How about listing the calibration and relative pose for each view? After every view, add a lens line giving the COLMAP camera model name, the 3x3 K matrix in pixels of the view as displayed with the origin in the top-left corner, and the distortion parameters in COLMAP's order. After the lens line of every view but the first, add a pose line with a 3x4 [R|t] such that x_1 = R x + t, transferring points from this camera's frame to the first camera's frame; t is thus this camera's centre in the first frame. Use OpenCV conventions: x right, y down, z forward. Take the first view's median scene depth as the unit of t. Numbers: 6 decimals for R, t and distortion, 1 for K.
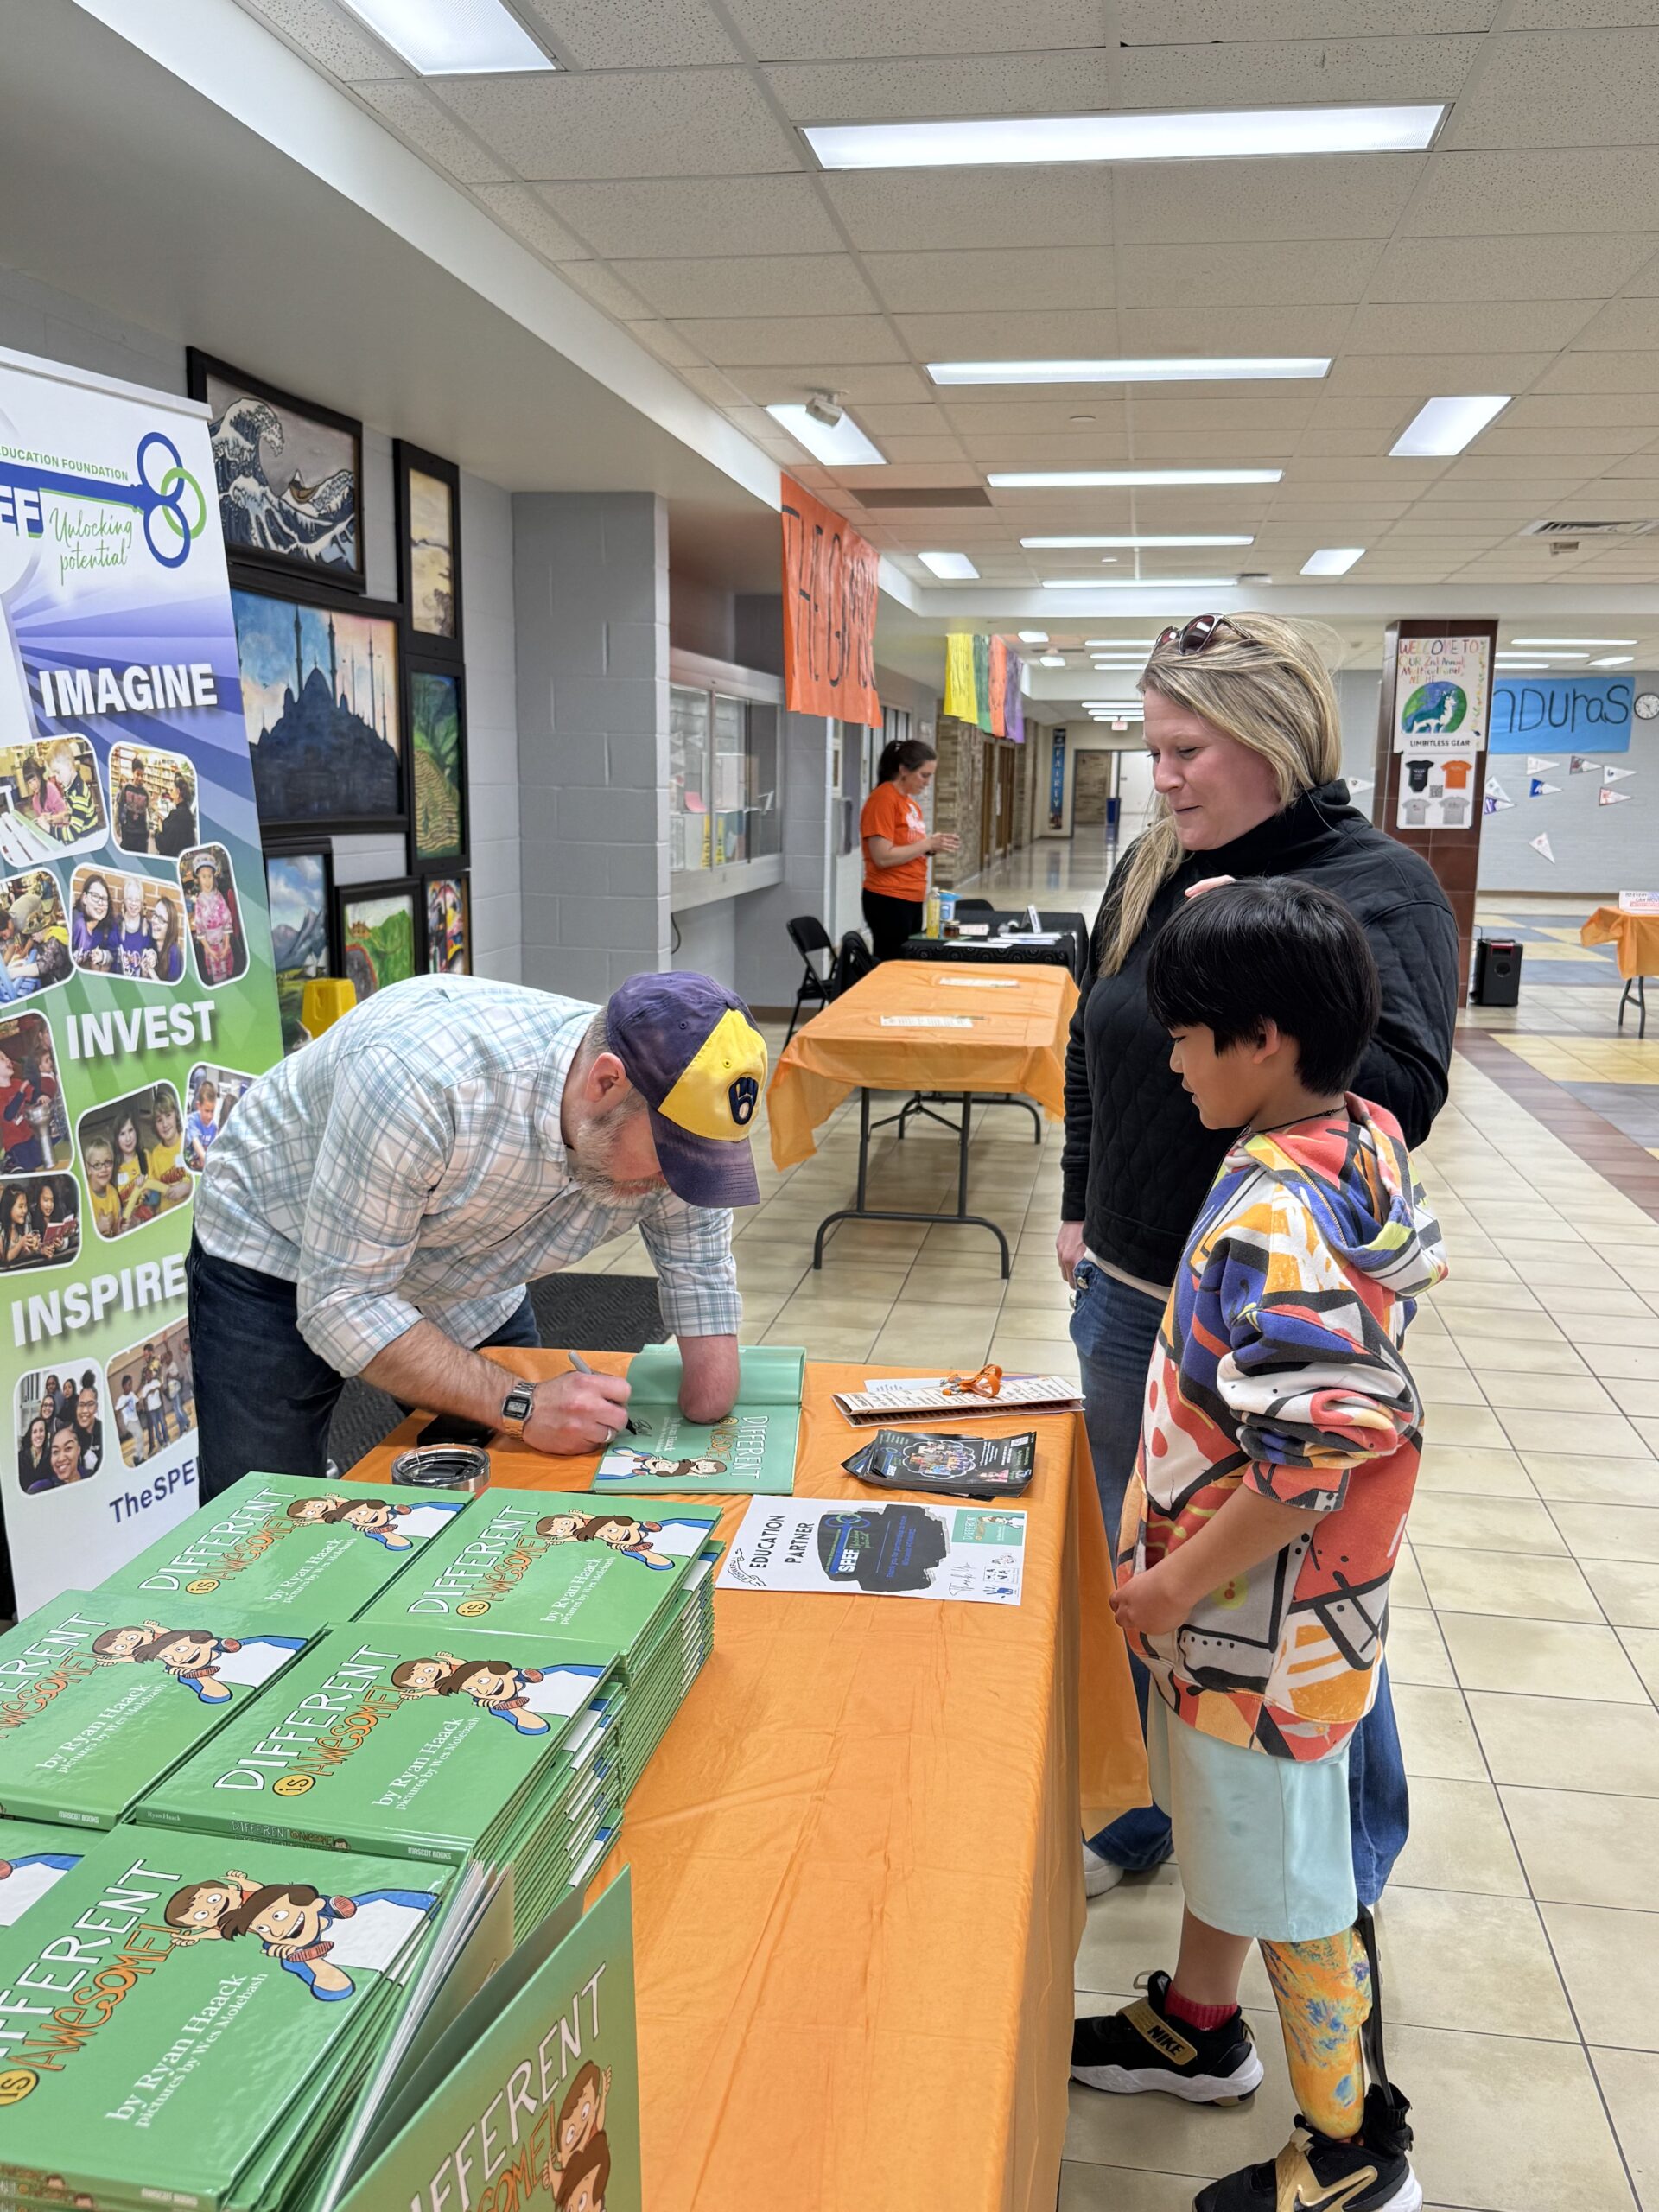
lens RADIAL K [[1911.1, 0, 833.0], [0, 1911.1, 1107.3], [0, 0, 1]] dist [0.036009, -0.064342]
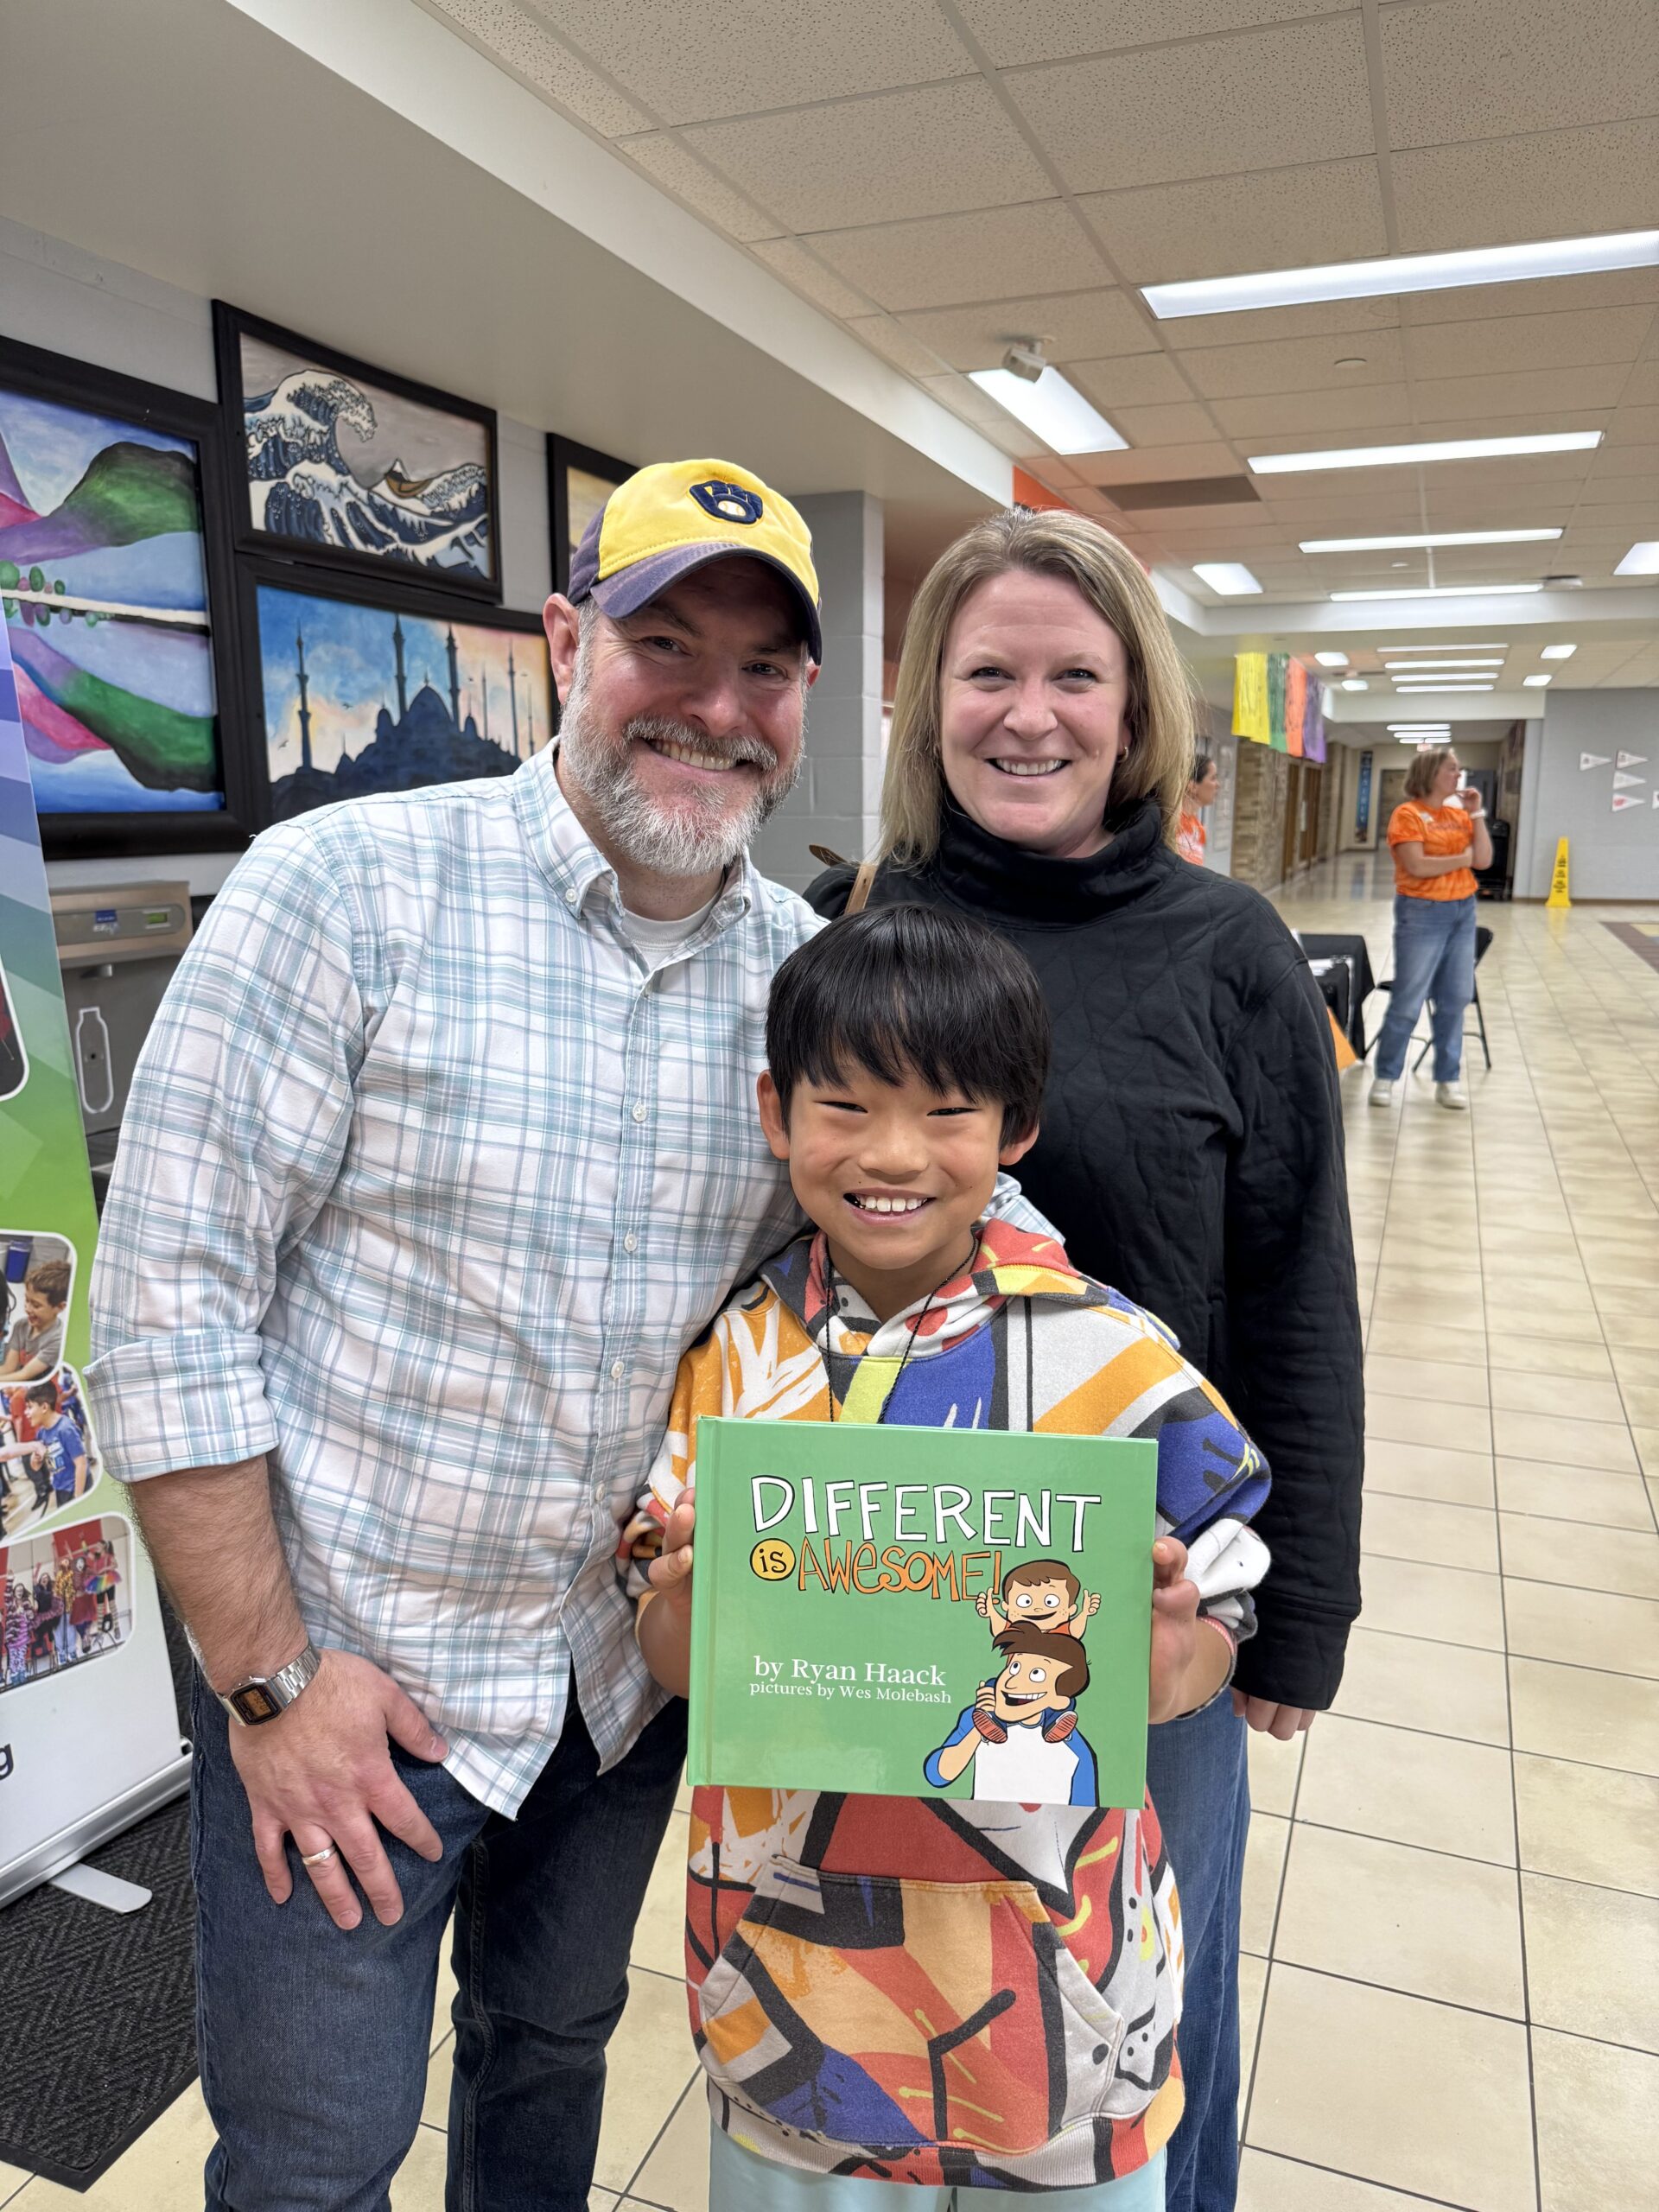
lens RADIAL K [[1582.4, 0, 830.7], [0, 1582.4, 1102.3], [0, 0, 1]] dist [-0.001829, -0.003436]
pose [[0.978094, 0.020686, -0.207132, 0.058946], [-0.017262, 0.999683, 0.018325, -0.046696], [0.207445, -0.014348, 0.978141, 0.279308]]
